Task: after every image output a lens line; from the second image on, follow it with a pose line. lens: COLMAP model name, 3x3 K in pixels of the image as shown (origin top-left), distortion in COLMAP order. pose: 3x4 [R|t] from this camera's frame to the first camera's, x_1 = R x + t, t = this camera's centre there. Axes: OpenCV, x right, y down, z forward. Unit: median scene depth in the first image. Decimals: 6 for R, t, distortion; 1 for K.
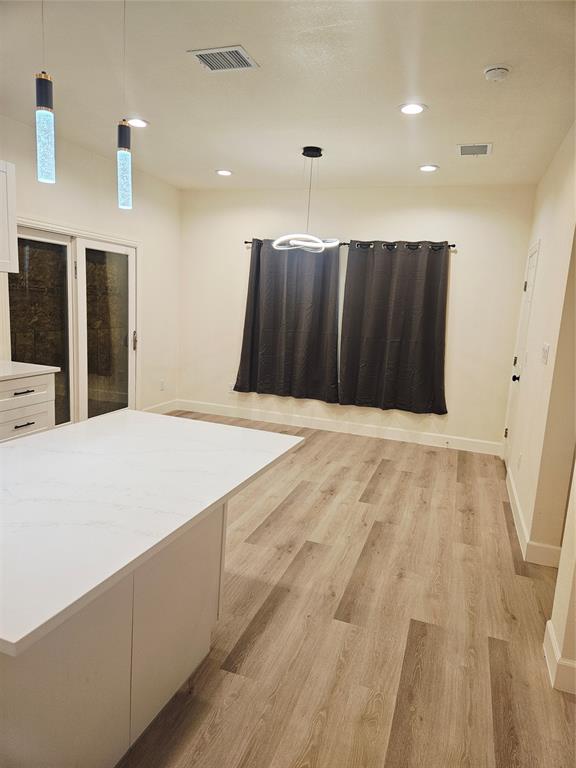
lens RADIAL K [[508.2, 0, 288.0], [0, 508.2, 384.0], [0, 0, 1]] dist [0.106747, -0.096637]
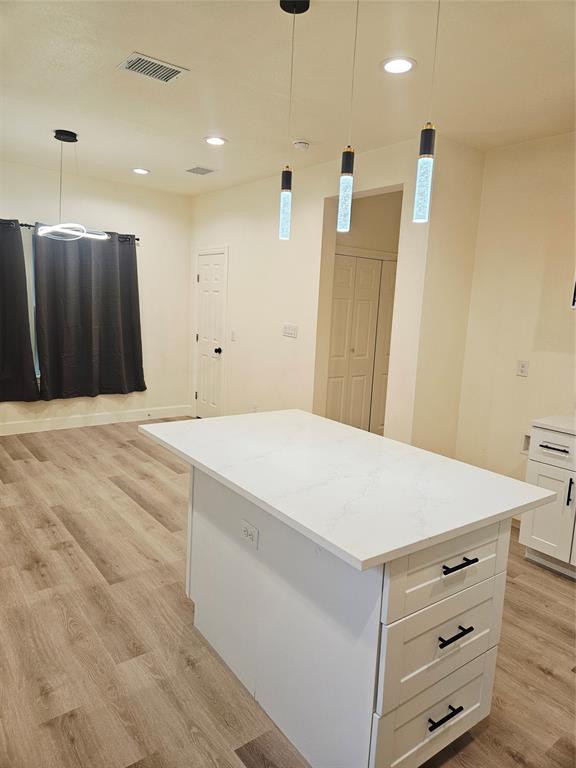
lens RADIAL K [[508.2, 0, 288.0], [0, 508.2, 384.0], [0, 0, 1]] dist [0.106747, -0.096637]
pose [[0.542669, -0.167897, 0.822995, -0.702501], [0.122606, 0.985158, 0.120135, -0.080871], [-0.830950, 0.035711, 0.555199, 0.186429]]
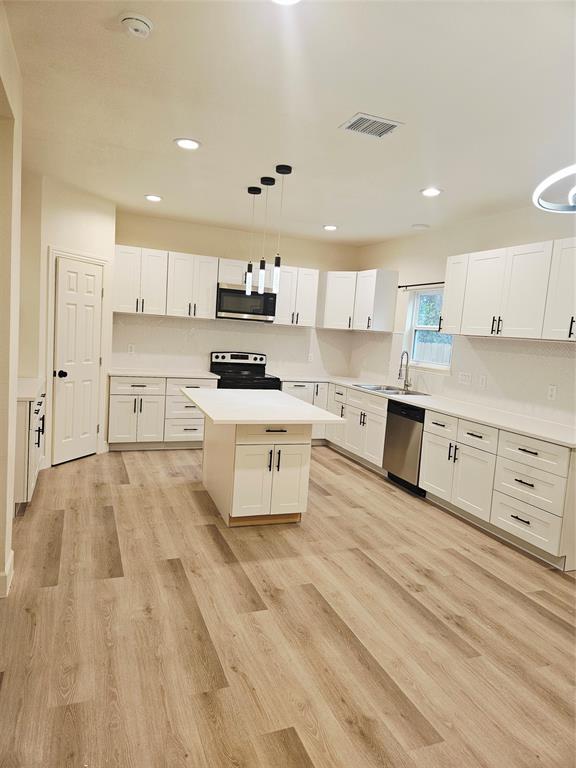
lens RADIAL K [[508.2, 0, 288.0], [0, 508.2, 384.0], [0, 0, 1]] dist [0.106747, -0.096637]
pose [[-0.748679, -0.045545, -0.661367, 0.551174], [-0.222918, 0.956840, 0.186454, -0.202944], [0.624330, 0.287025, -0.726518, 1.424954]]
